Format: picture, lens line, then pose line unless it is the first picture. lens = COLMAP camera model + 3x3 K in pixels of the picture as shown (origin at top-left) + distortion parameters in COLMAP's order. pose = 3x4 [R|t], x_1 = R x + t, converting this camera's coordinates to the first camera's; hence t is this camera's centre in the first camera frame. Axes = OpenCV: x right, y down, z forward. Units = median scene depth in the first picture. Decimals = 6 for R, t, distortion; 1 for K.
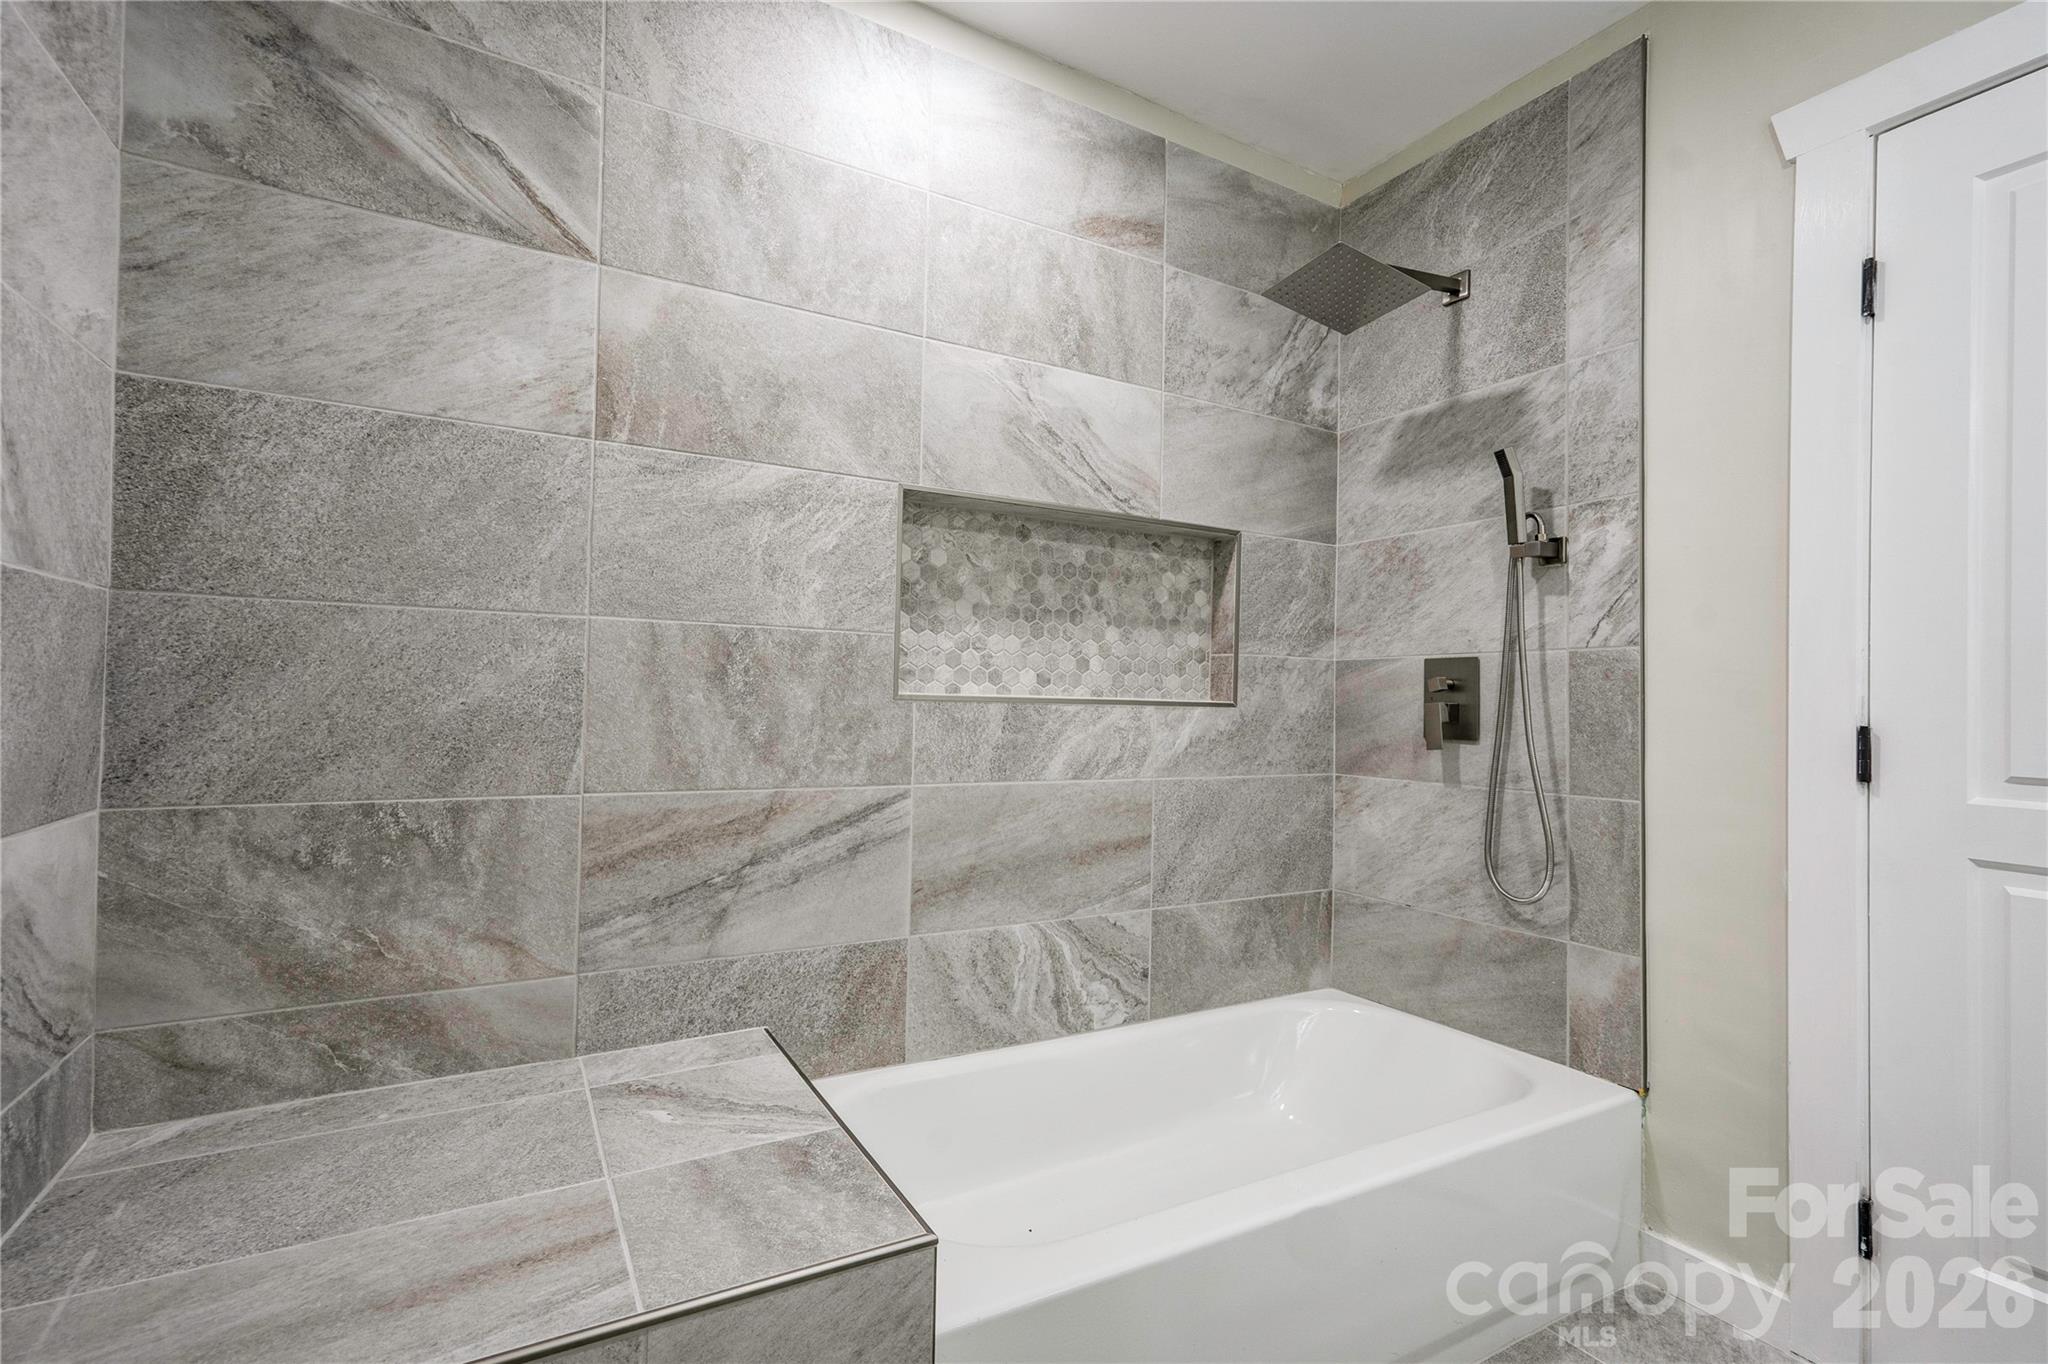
lens RADIAL K [[943.1, 0, 1016.4], [0, 943.1, 672.2], [0, 0, 1]] dist [0.003414, 0.004187]
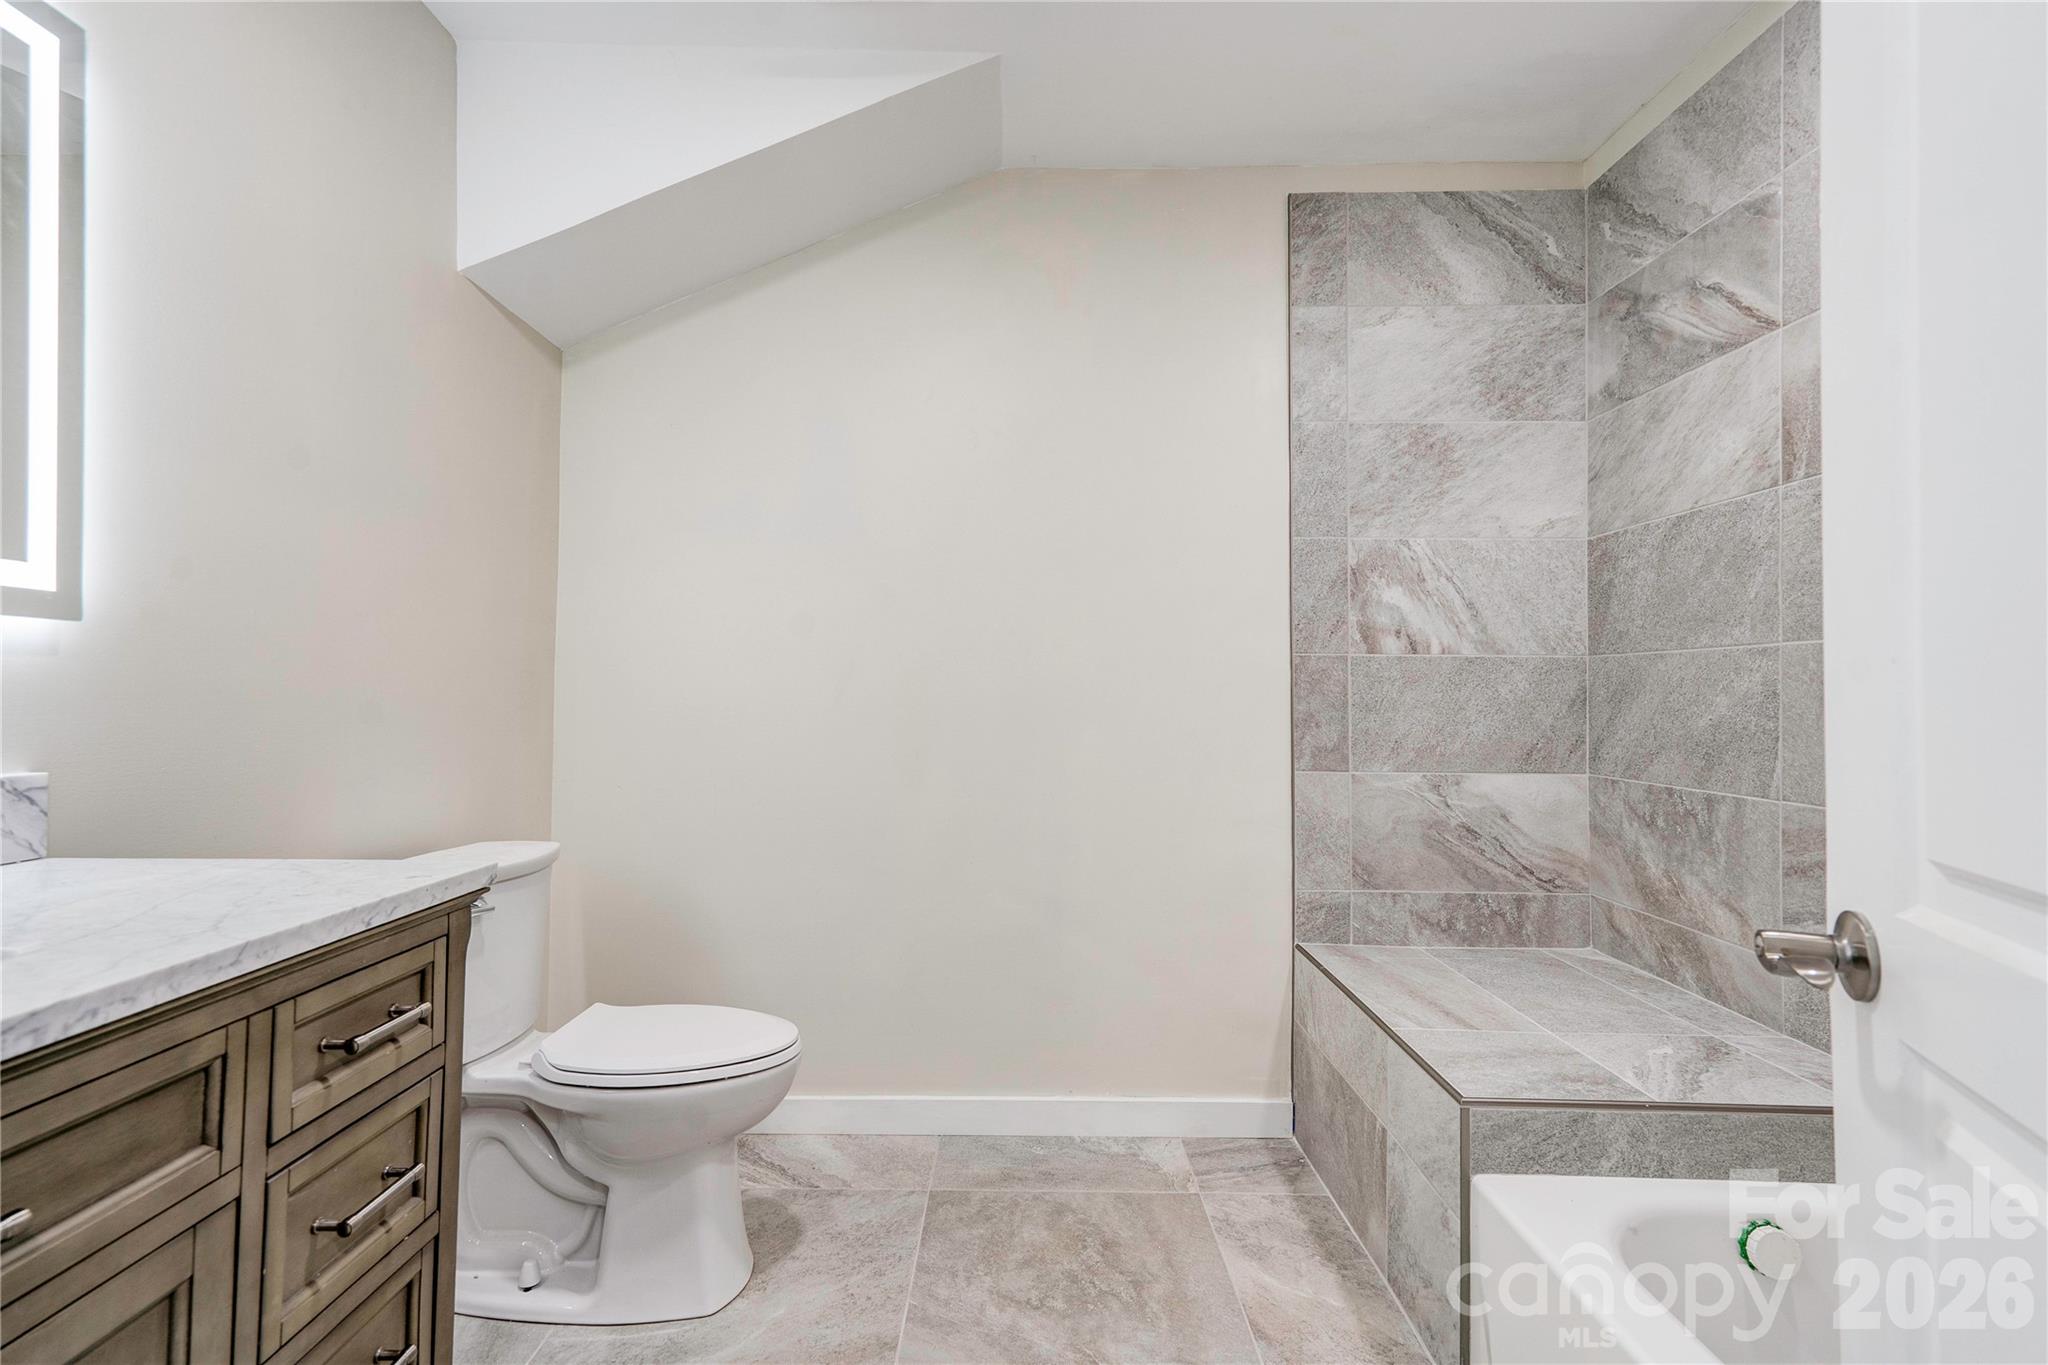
lens RADIAL K [[943.1, 0, 1020.1], [0, 943.1, 689.6], [0, 0, 1]] dist [0.003414, 0.004187]
pose [[-0.499831, -0.032366, -0.865518, 1.063536], [-0.000895, 0.999320, -0.036853, 0.042031], [0.866123, -0.017645, -0.499520, 0.849660]]
